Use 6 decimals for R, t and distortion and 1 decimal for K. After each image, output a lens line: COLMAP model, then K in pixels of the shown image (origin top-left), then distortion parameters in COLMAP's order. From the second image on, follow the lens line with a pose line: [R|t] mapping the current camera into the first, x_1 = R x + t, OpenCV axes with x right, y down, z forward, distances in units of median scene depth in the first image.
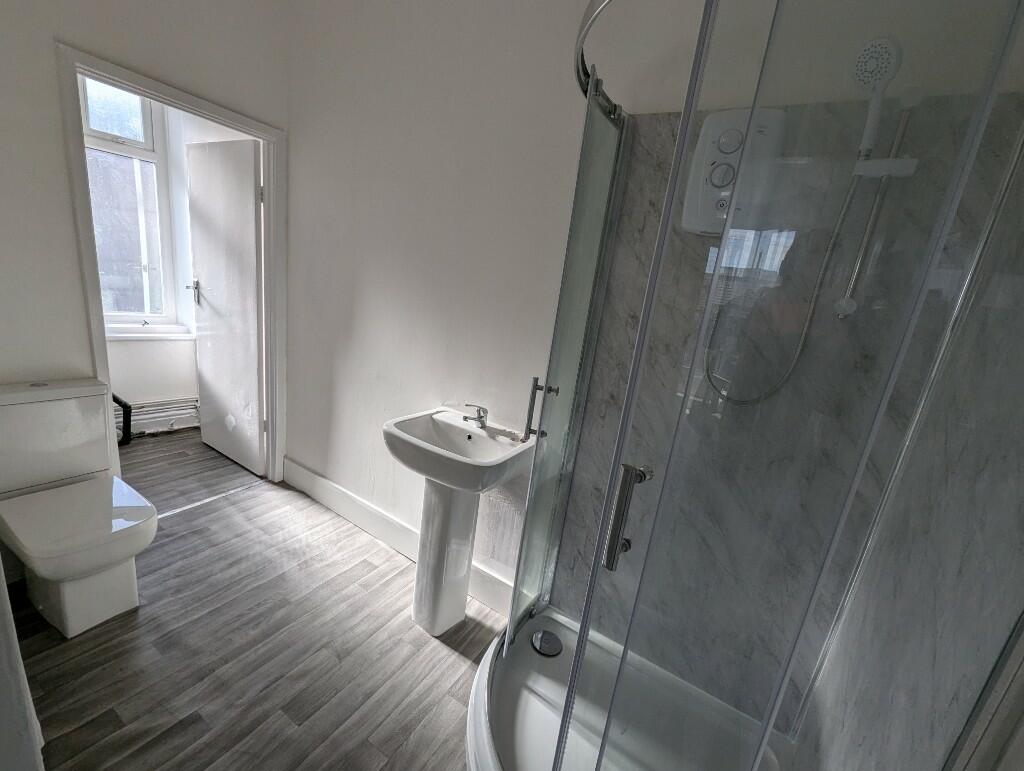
lens RADIAL K [[424.8, 0, 517.5], [0, 424.8, 387.2], [0, 0, 1]] dist [0.000916, -0.000615]
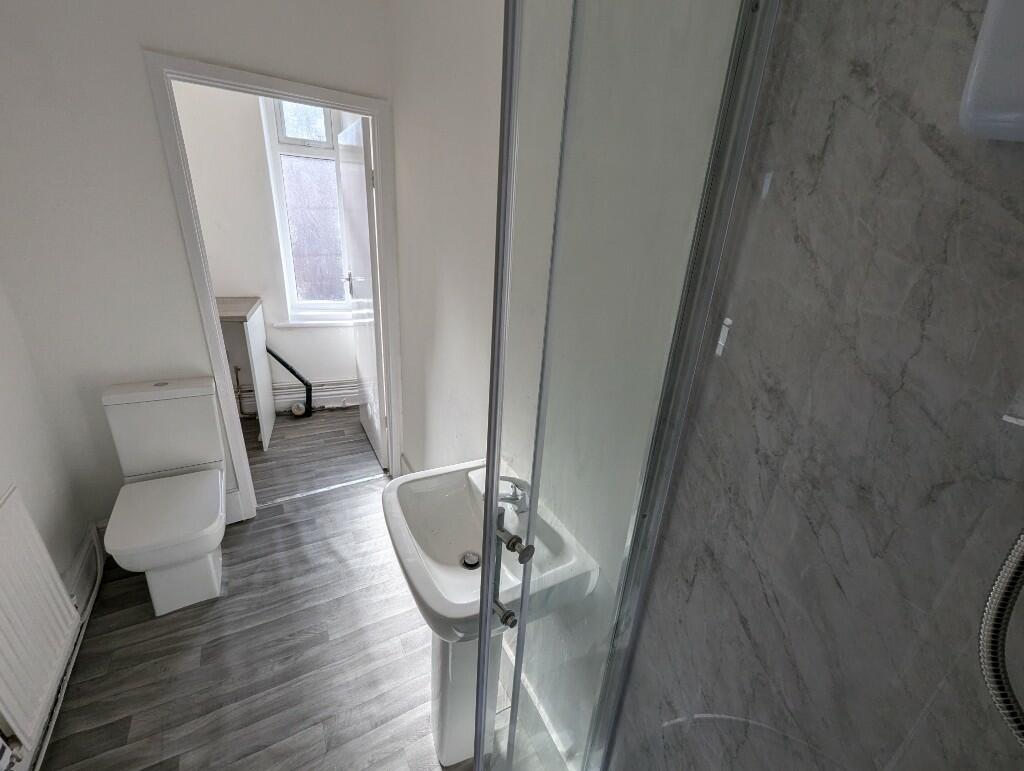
lens RADIAL K [[424.8, 0, 517.5], [0, 424.8, 387.2], [0, 0, 1]] dist [0.000916, -0.000615]
pose [[0.867651, 0.107986, -0.485305, 0.214038], [-0.070441, 0.992981, 0.095014, -0.157174], [0.492159, -0.048253, 0.869167, 0.449269]]
